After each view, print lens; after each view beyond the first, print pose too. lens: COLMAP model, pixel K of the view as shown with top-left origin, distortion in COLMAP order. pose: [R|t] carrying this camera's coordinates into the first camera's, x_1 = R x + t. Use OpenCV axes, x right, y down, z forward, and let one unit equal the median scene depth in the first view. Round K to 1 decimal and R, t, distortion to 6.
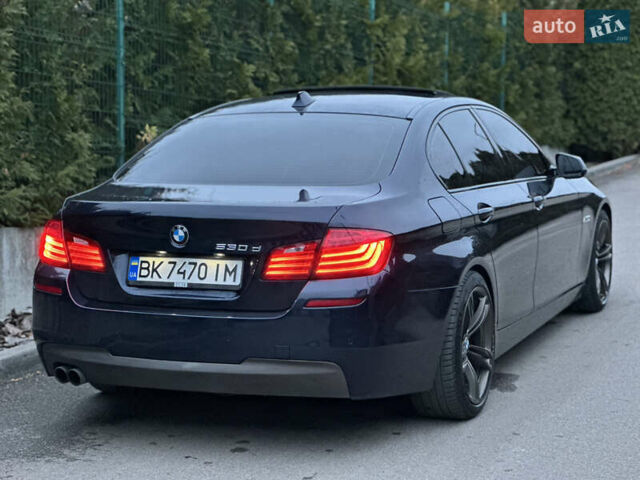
lens RADIAL K [[1411.6, 0, 321.8], [0, 1411.6, 231.0], [0, 0, 1]] dist [0.233855, 0.000000]
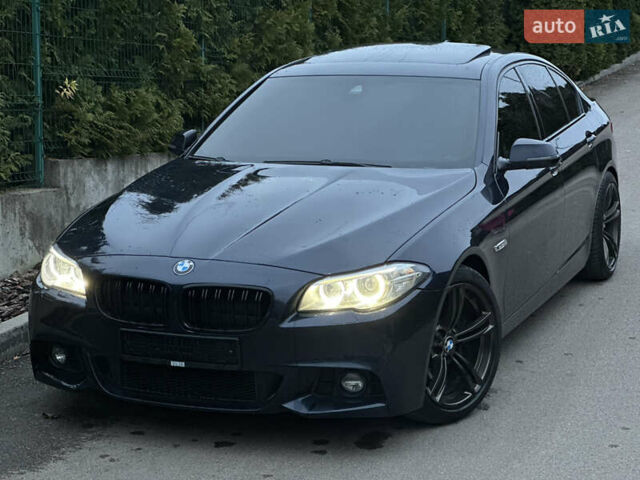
lens RADIAL K [[1411.6, 0, 310.0], [0, 1411.6, 232.3], [0, 0, 1]] dist [0.233855, 0.000000]
pose [[0.998975, -0.003828, 0.045095, -0.011004], [0.000696, 0.997598, 0.069261, -0.039392], [-0.045252, -0.069159, 0.996579, 0.089155]]
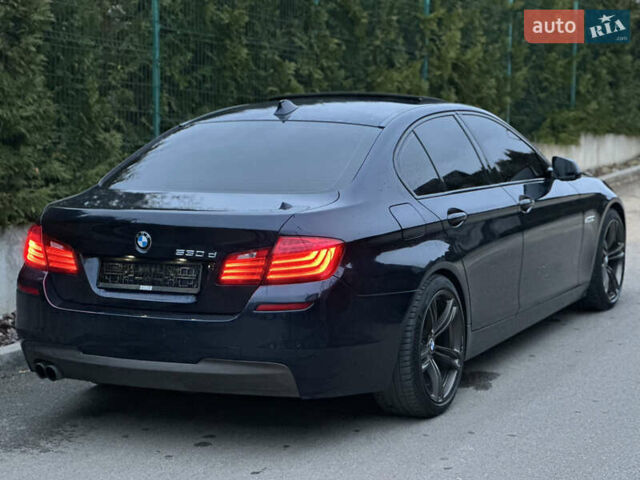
lens RADIAL K [[1411.6, 0, 320.4], [0, 1411.6, 235.2], [0, 0, 1]] dist [0.233855, 0.000000]
pose [[0.996444, 0.004979, -0.084110, 0.064632], [-0.003673, 0.999870, 0.015679, -0.009943], [0.084177, -0.015314, 0.996333, -0.023360]]
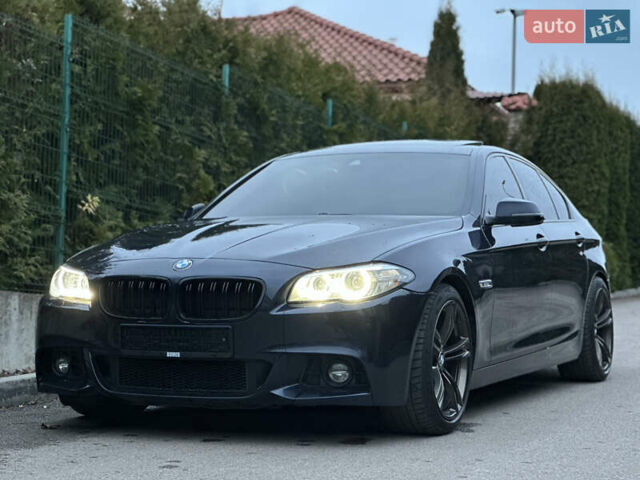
lens RADIAL K [[1411.6, 0, 322.0], [0, 1411.6, 236.0], [0, 0, 1]] dist [0.233855, 0.000000]
pose [[0.999213, 0.024846, 0.030907, 0.003309], [-0.020882, 0.992241, -0.122562, 0.065290], [-0.033713, 0.121820, 0.991980, 0.053808]]
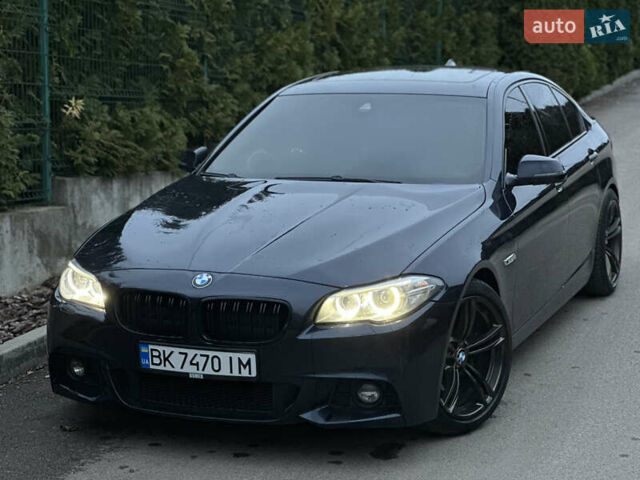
lens RADIAL K [[1411.6, 0, 312.6], [0, 1411.6, 225.5], [0, 0, 1]] dist [0.233855, 0.000000]
pose [[0.998446, -0.004705, 0.055531, -0.022048], [0.001979, 0.998795, 0.049042, -0.037062], [-0.055695, -0.048856, 0.997252, 0.079027]]
